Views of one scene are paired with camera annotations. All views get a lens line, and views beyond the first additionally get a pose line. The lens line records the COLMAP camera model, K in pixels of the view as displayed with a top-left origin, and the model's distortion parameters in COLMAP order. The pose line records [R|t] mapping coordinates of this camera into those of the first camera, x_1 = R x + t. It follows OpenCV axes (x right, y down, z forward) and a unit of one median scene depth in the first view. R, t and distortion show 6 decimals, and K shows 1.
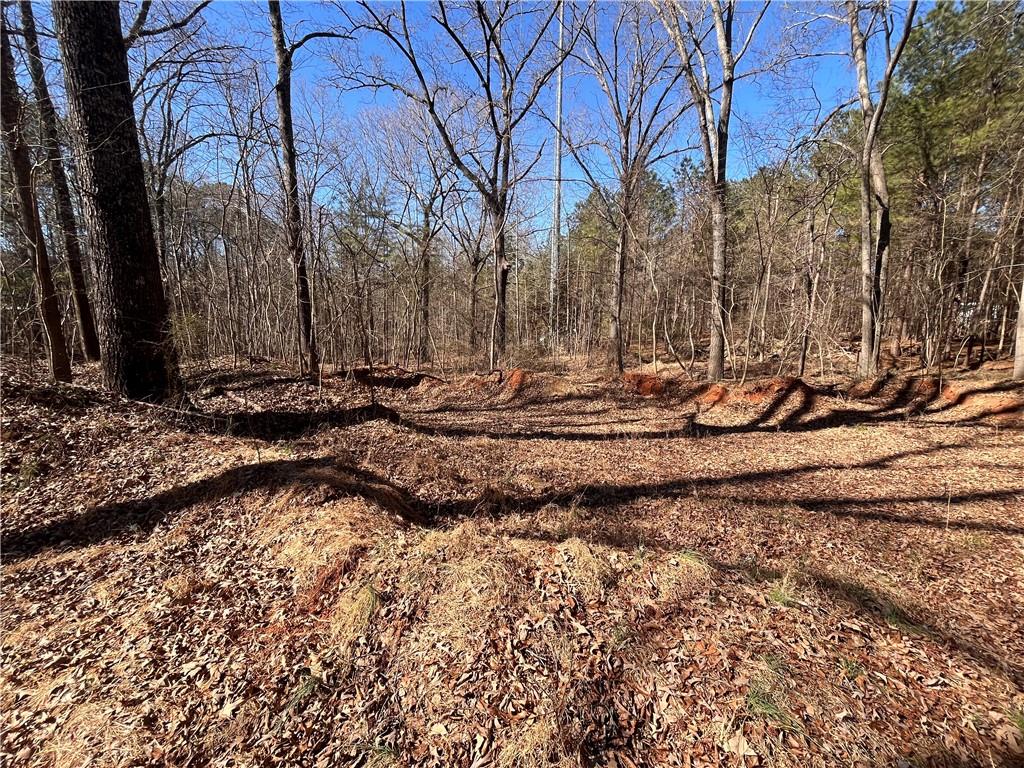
lens RADIAL K [[413.4, 0, 508.0], [0, 413.4, 384.2], [0, 0, 1]] dist [-0.001230, -0.000262]
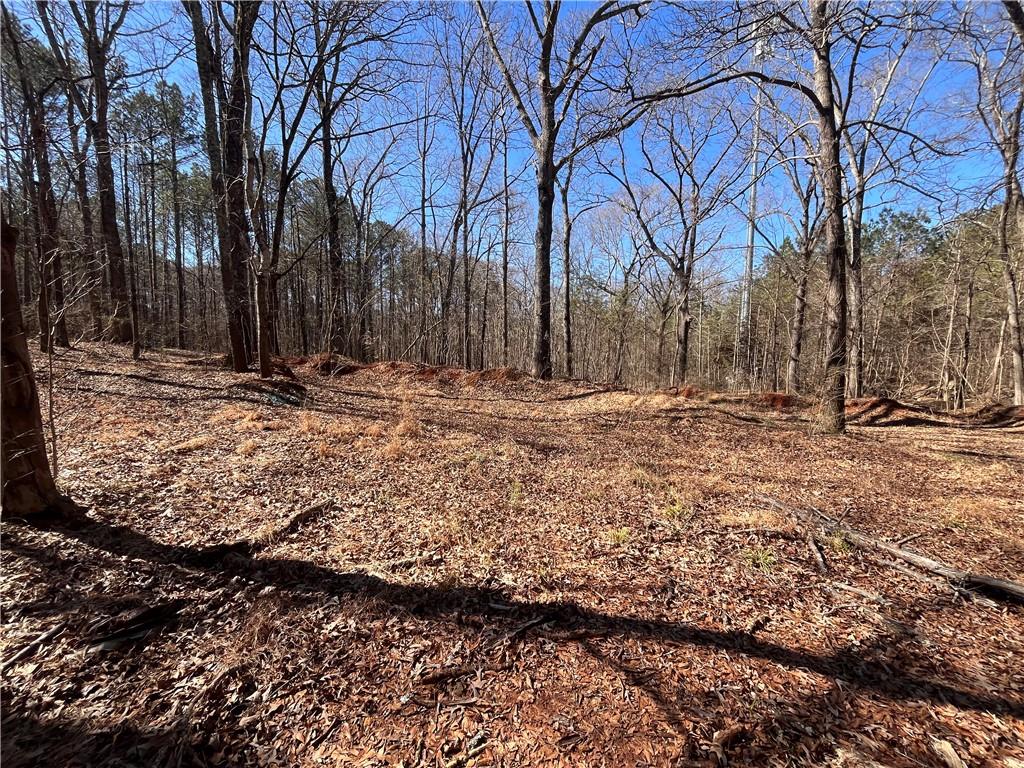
lens RADIAL K [[413.4, 0, 508.0], [0, 413.4, 384.2], [0, 0, 1]] dist [-0.001230, -0.000262]
pose [[0.907550, 0.041316, -0.417907, 0.032739], [-0.081685, 0.993509, -0.079170, 0.080607], [0.411923, 0.105988, 0.905034, -0.446183]]
